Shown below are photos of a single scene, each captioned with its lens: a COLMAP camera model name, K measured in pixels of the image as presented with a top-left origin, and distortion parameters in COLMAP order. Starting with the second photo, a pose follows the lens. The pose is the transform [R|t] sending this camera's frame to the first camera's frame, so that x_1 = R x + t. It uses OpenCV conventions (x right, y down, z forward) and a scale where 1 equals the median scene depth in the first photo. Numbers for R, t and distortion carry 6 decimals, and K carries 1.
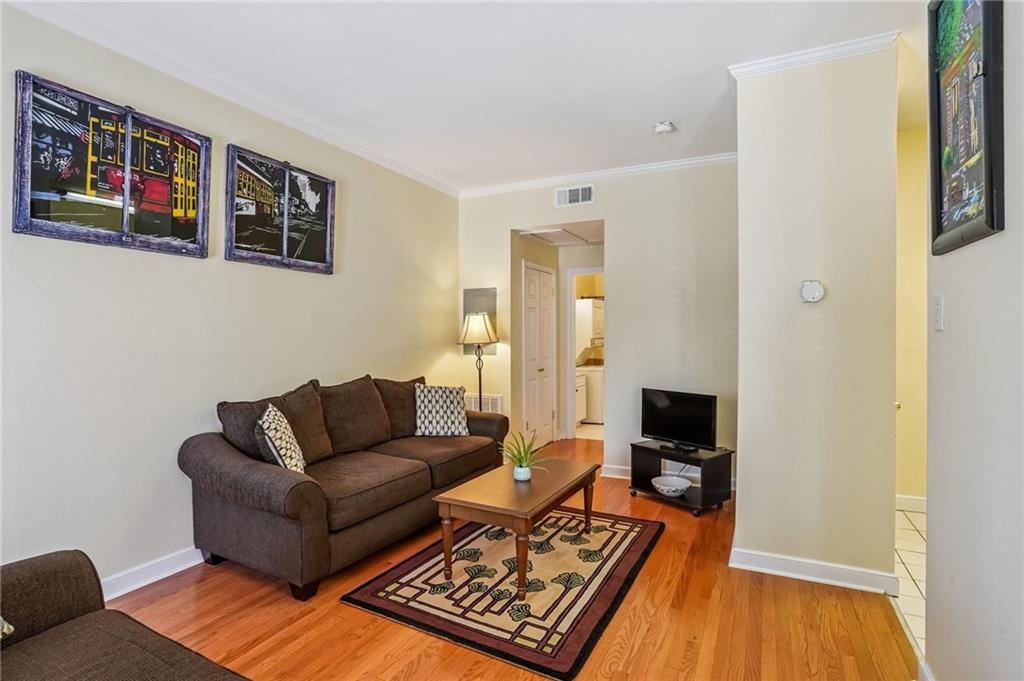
lens RADIAL K [[492.7, 0, 507.4], [0, 492.7, 340.4], [0, 0, 1]] dist [-0.062455, 0.021887]
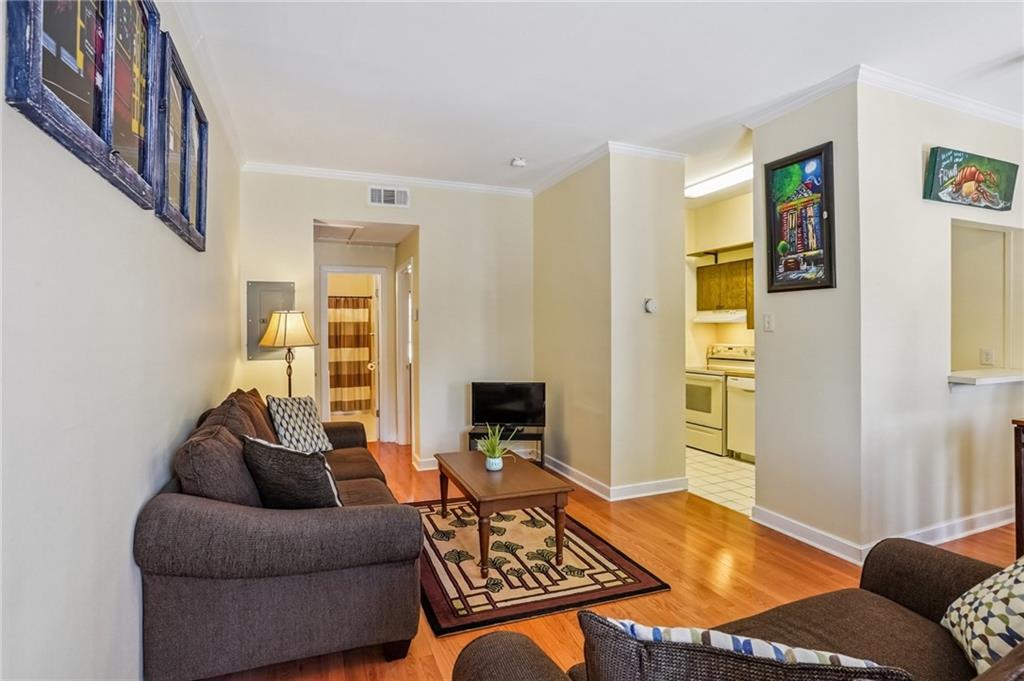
lens RADIAL K [[492.7, 0, 507.4], [0, 492.7, 340.4], [0, 0, 1]] dist [-0.062455, 0.021887]
pose [[0.673799, -0.008622, 0.738864, -0.861560], [0.012001, 0.999928, 0.000724, 0.000610], [-0.738817, 0.008380, 0.673854, 0.294702]]
